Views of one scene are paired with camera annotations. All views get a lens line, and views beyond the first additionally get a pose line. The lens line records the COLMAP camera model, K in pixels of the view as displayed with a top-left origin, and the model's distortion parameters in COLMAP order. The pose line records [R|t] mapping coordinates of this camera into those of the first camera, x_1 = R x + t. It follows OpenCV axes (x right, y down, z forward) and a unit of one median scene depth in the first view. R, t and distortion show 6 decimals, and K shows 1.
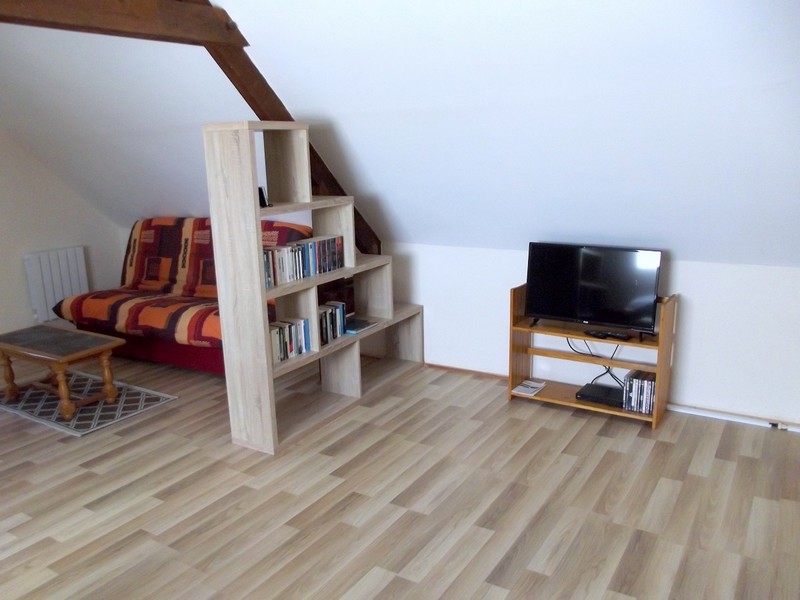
lens RADIAL K [[677.1, 0, 399.9], [0, 677.1, 326.1], [0, 0, 1]] dist [-0.046336, 0.008999]
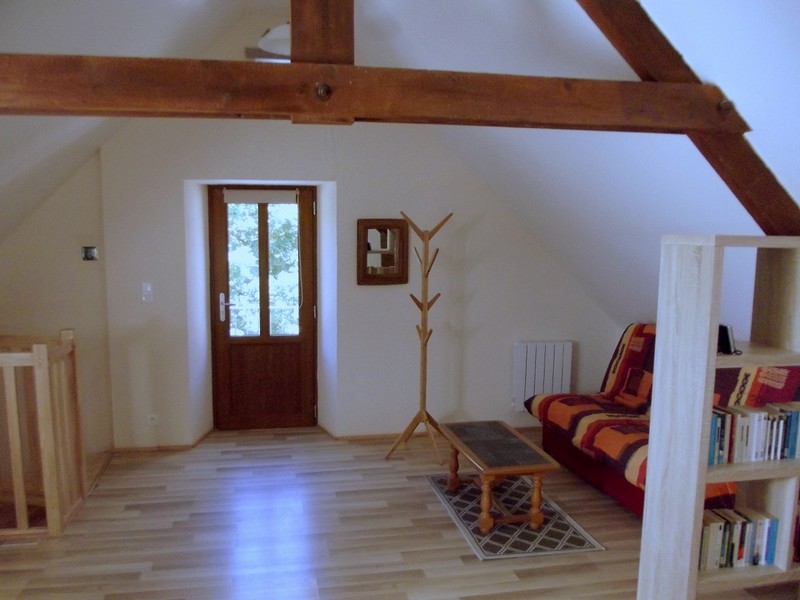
lens RADIAL K [[677.1, 0, 399.9], [0, 677.1, 326.1], [0, 0, 1]] dist [-0.046336, 0.008999]
pose [[0.684848, 0.137321, -0.715630, 0.054322], [-0.214130, 0.976648, -0.017513, -0.105944], [0.696514, 0.165232, 0.698260, 0.239556]]
